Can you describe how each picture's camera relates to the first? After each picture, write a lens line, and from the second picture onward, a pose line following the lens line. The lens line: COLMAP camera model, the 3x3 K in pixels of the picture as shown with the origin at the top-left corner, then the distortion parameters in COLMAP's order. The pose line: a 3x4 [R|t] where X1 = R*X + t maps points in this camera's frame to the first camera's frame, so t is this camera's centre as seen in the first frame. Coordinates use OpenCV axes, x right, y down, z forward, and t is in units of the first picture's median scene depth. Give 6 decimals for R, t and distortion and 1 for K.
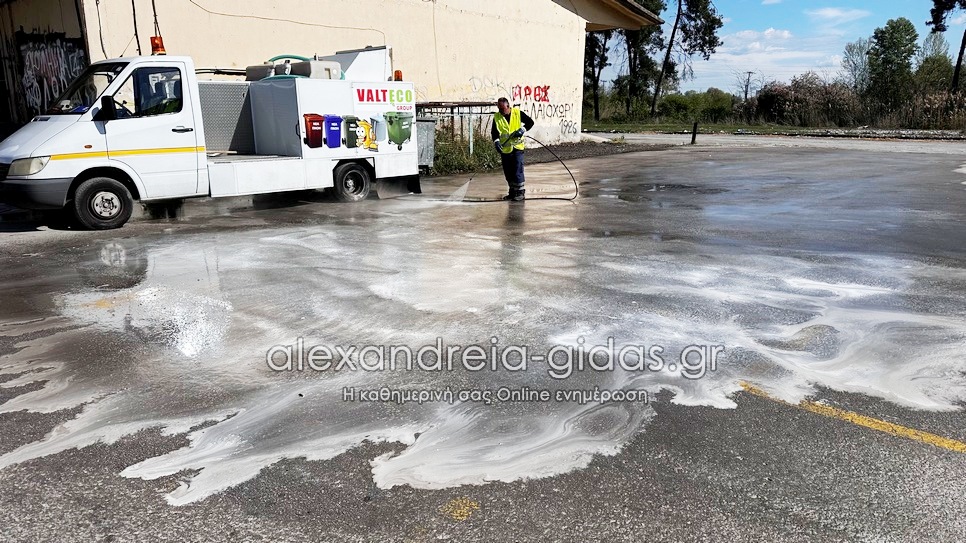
lens RADIAL K [[691.0, 0, 490.4], [0, 691.0, 271.8], [0, 0, 1]] dist [0.093248, -0.134914]
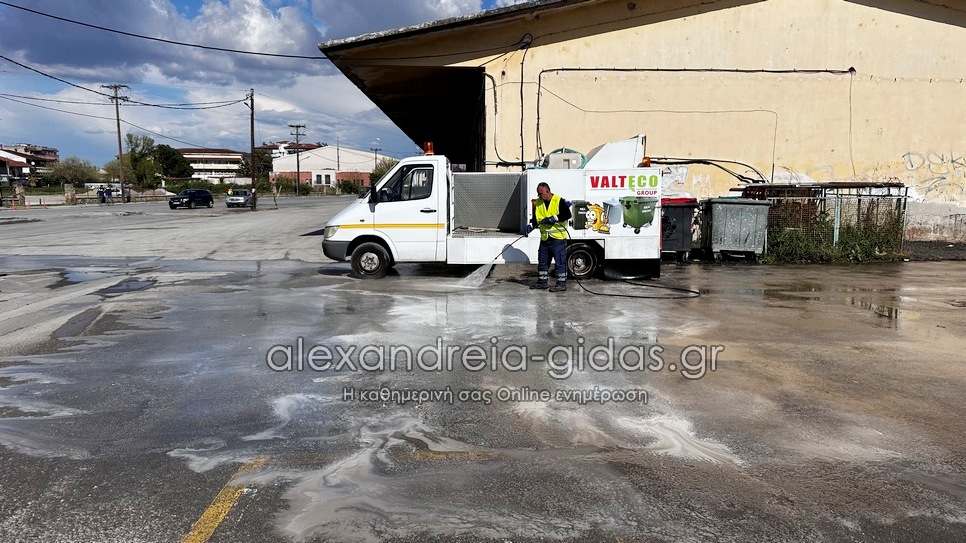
lens RADIAL K [[691.0, 0, 490.4], [0, 691.0, 271.8], [0, 0, 1]] dist [0.093248, -0.134914]
pose [[0.674790, 0.088971, -0.732627, 0.492577], [-0.167306, 0.985303, -0.034442, -0.052353], [0.718795, 0.145814, 0.679759, 0.175744]]
